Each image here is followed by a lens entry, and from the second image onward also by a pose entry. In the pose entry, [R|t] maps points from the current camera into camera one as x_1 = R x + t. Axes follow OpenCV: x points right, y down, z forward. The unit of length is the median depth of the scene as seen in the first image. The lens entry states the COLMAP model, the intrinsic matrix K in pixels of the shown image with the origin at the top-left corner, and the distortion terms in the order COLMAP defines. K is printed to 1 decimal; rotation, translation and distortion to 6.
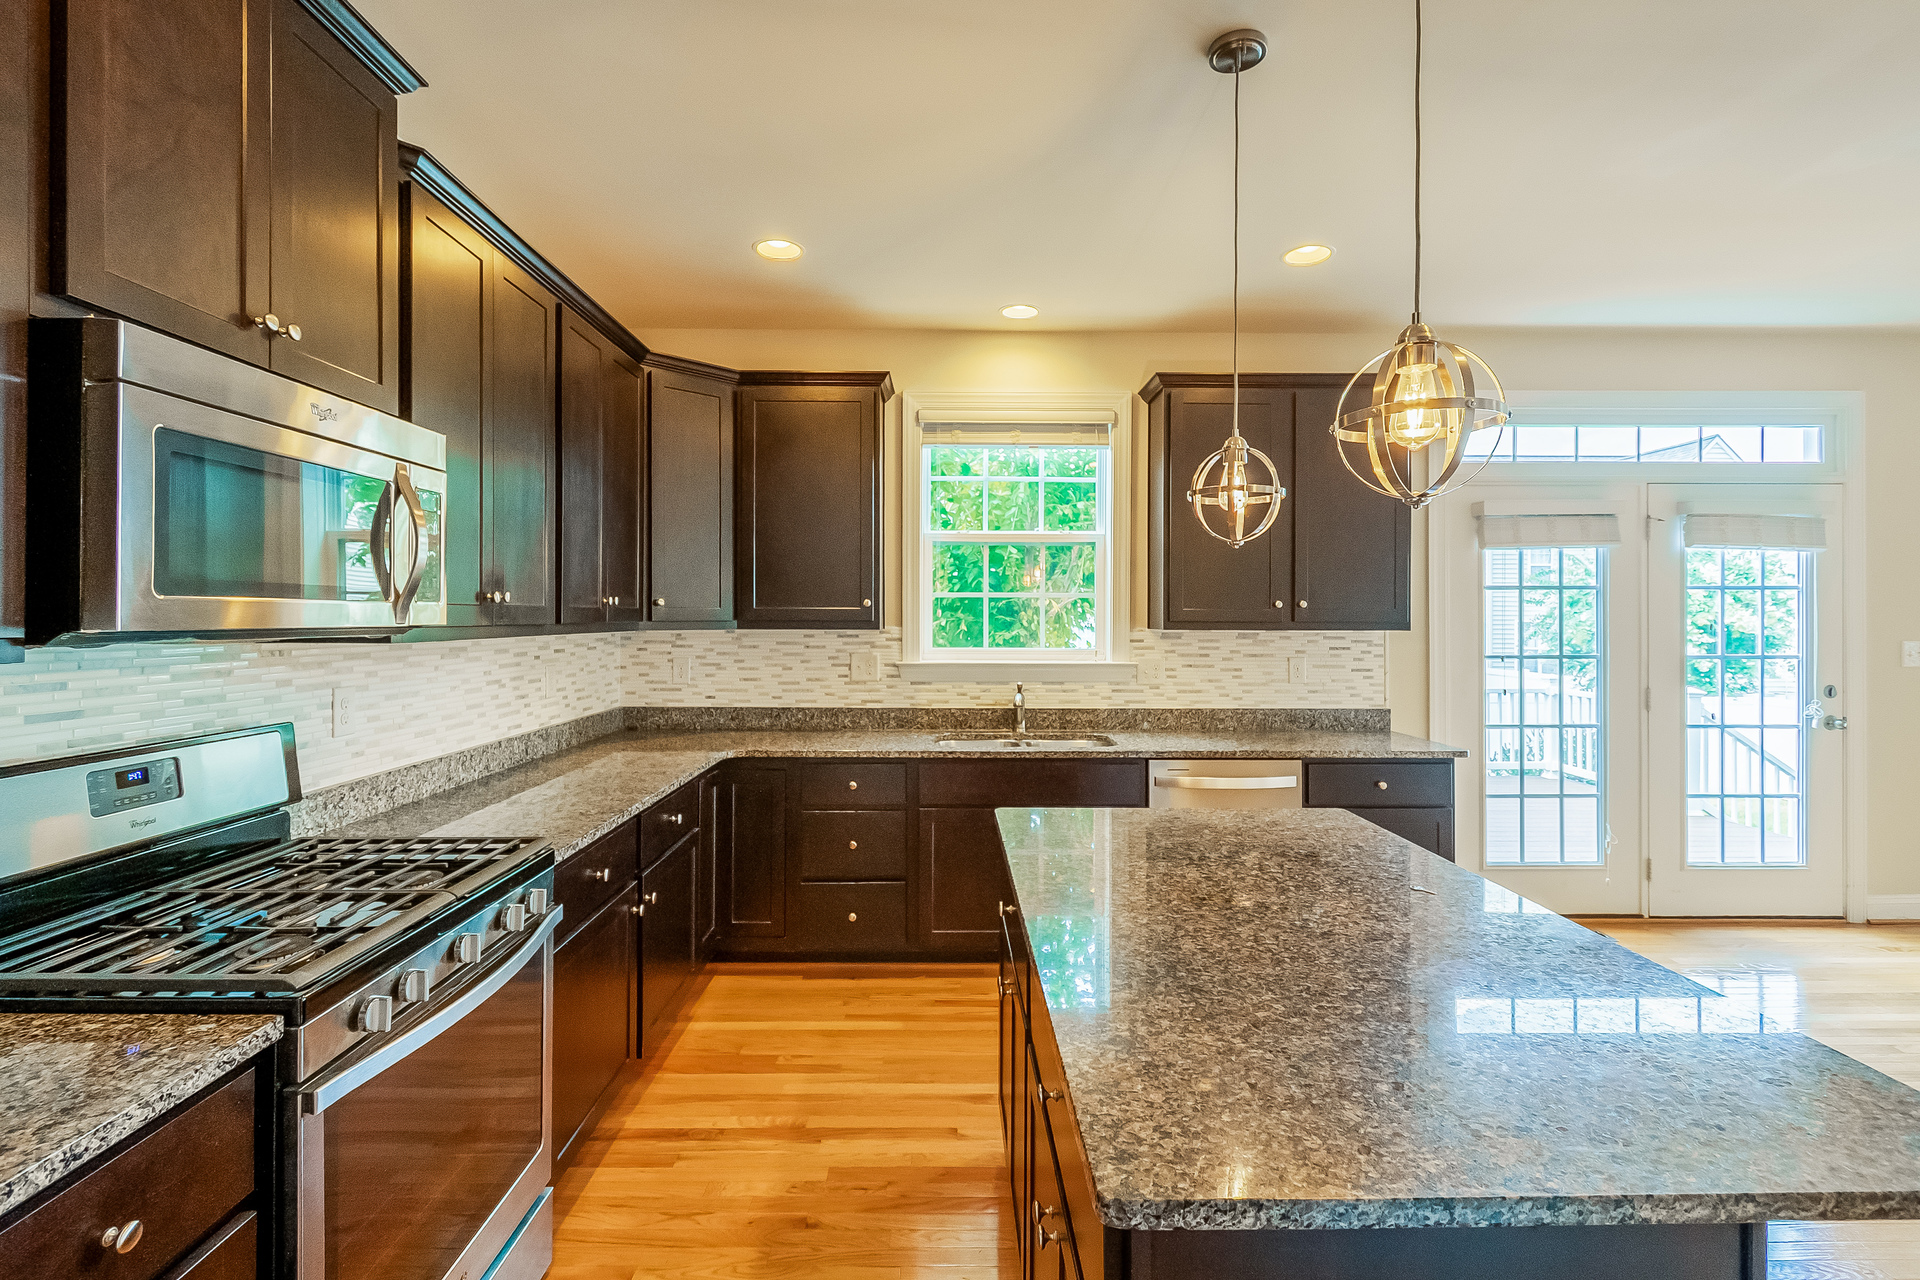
lens RADIAL K [[868.5, 0, 959.7], [0, 868.5, 614.7], [0, 0, 1]] dist [0.003480, -0.002862]
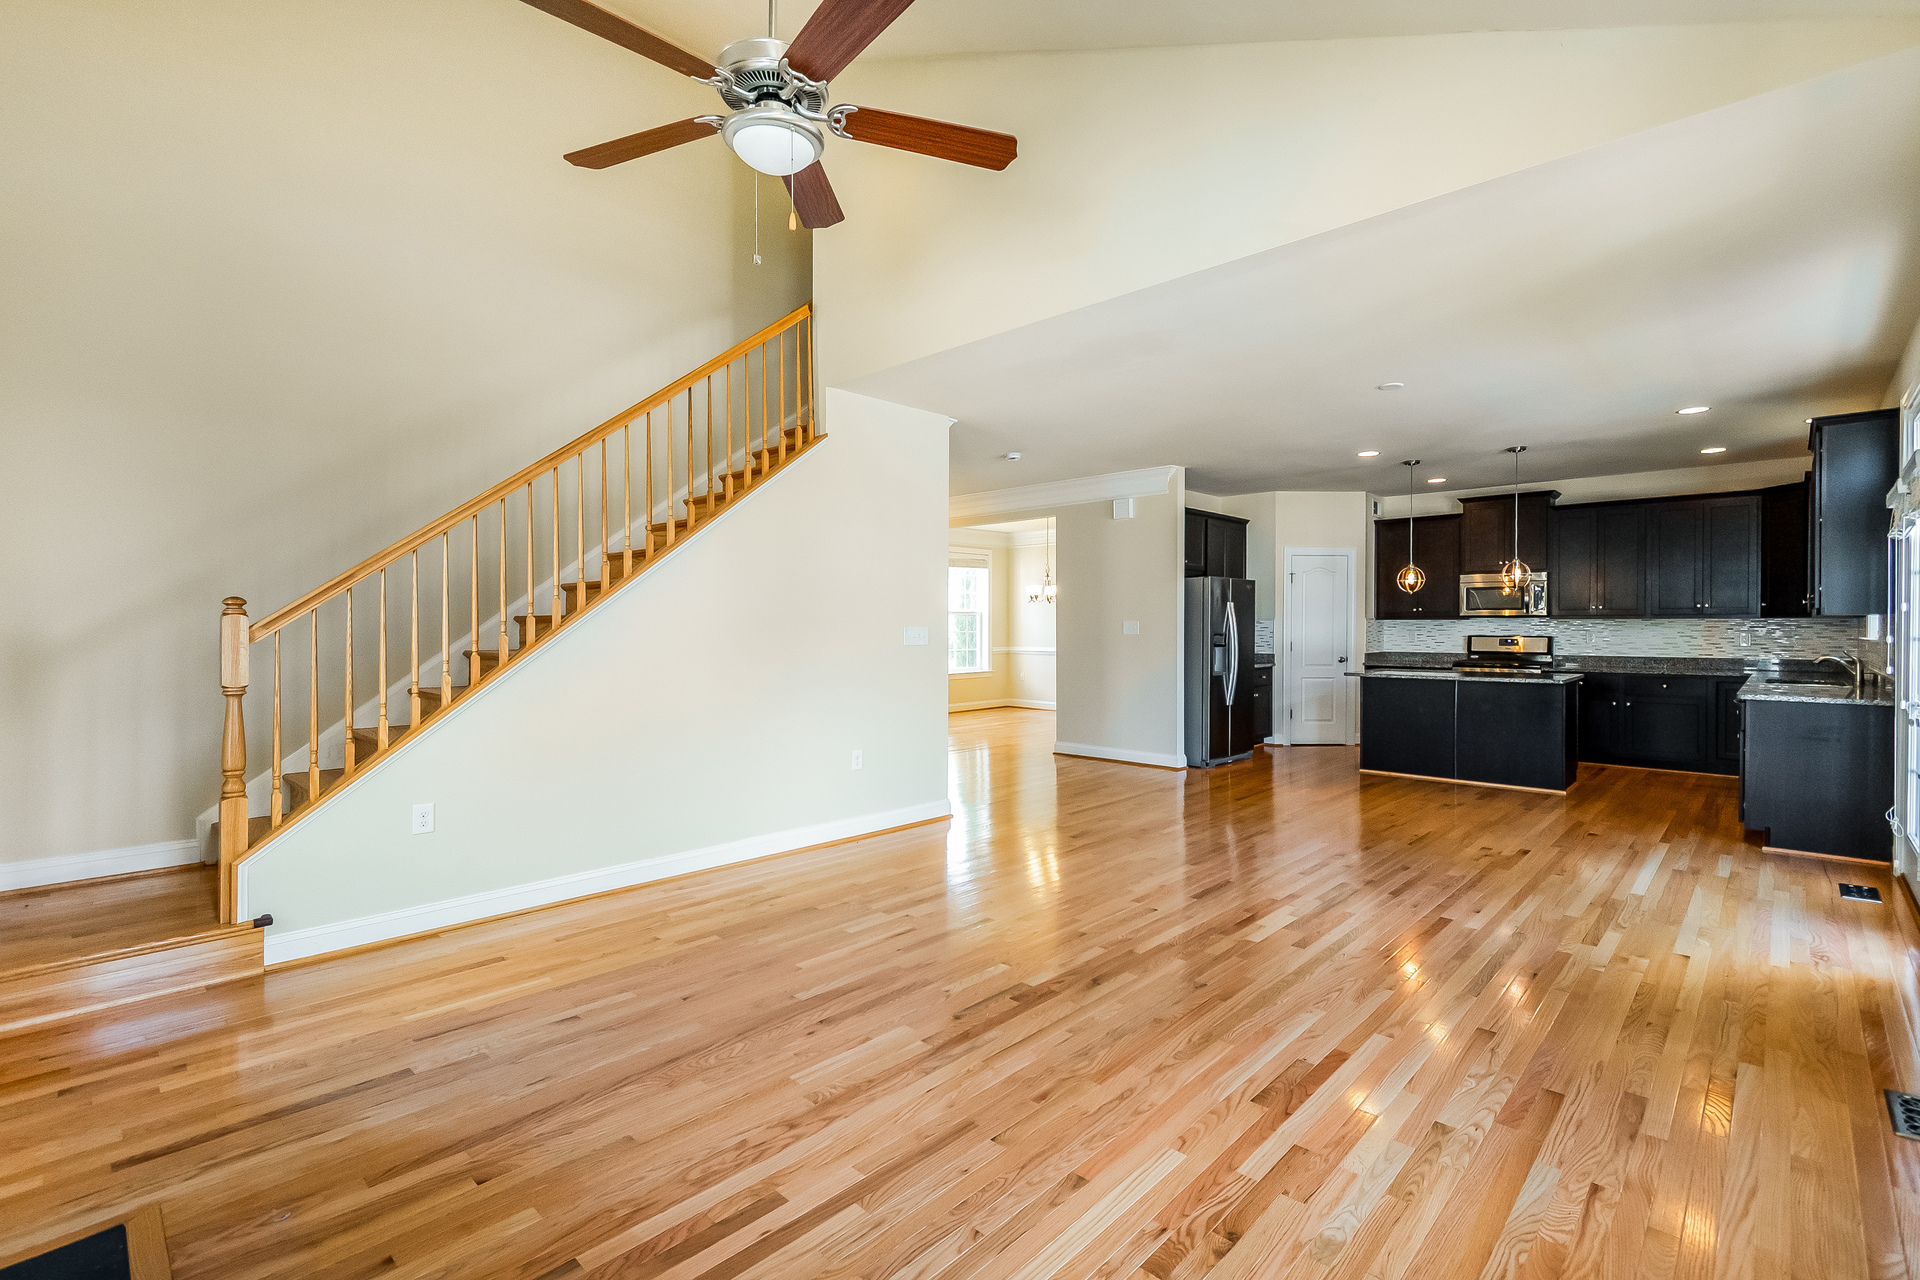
lens RADIAL K [[868.5, 0, 982.9], [0, 868.5, 628.5], [0, 0, 1]] dist [0.003480, -0.002862]
pose [[-0.684551, 0.001604, -0.728963, 2.165587], [-0.001156, 0.999994, 0.003286, 0.032651], [0.728964, 0.003092, -0.684545, 0.912550]]
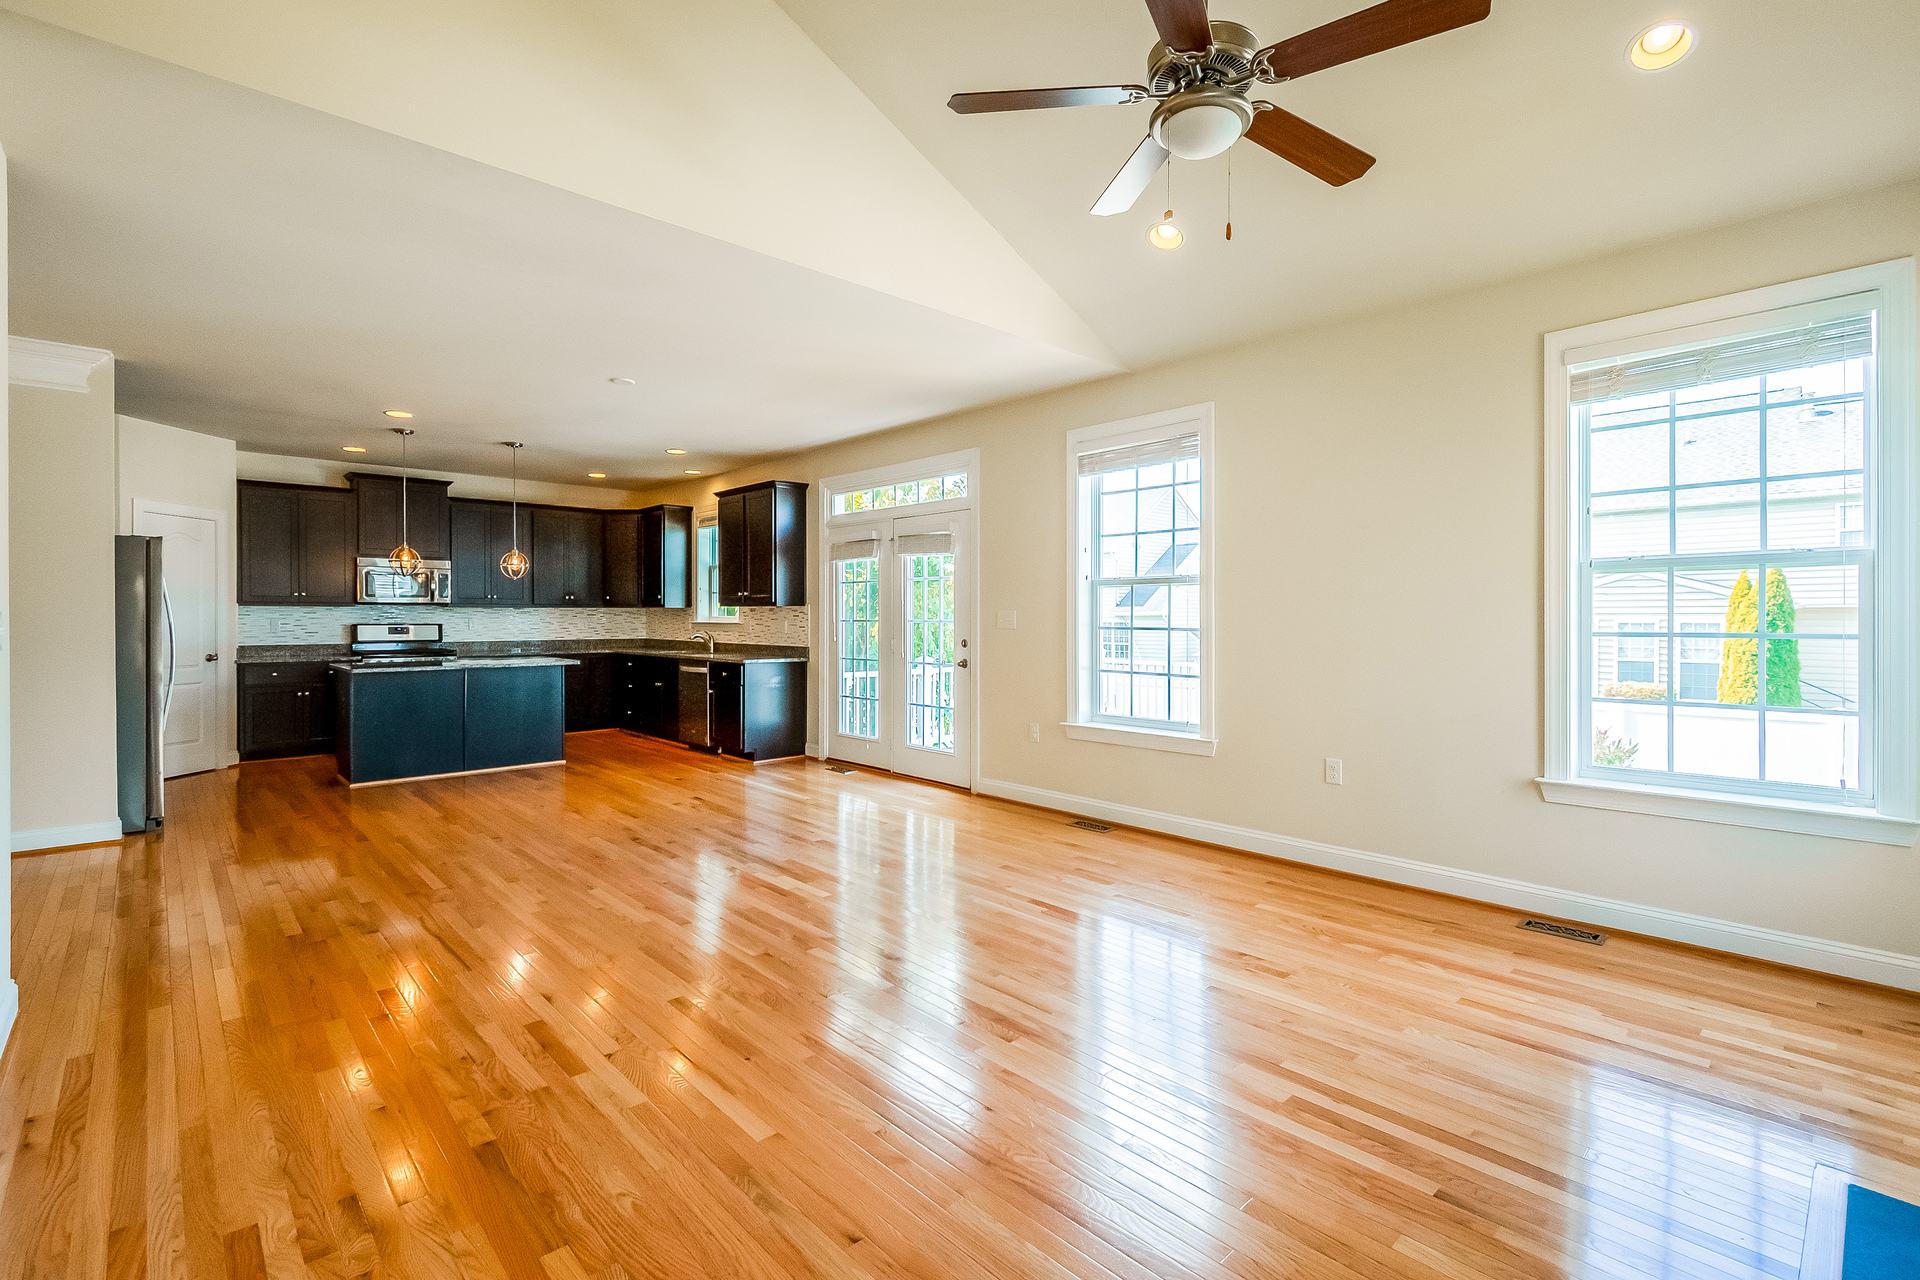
lens RADIAL K [[868.5, 0, 974.0], [0, 868.5, 621.3], [0, 0, 1]] dist [0.003480, -0.002862]
pose [[0.683447, 0.004388, -0.729987, 2.159865], [0.002195, 0.999965, 0.008065, 0.036791], [0.729997, -0.007114, 0.683414, -0.048609]]
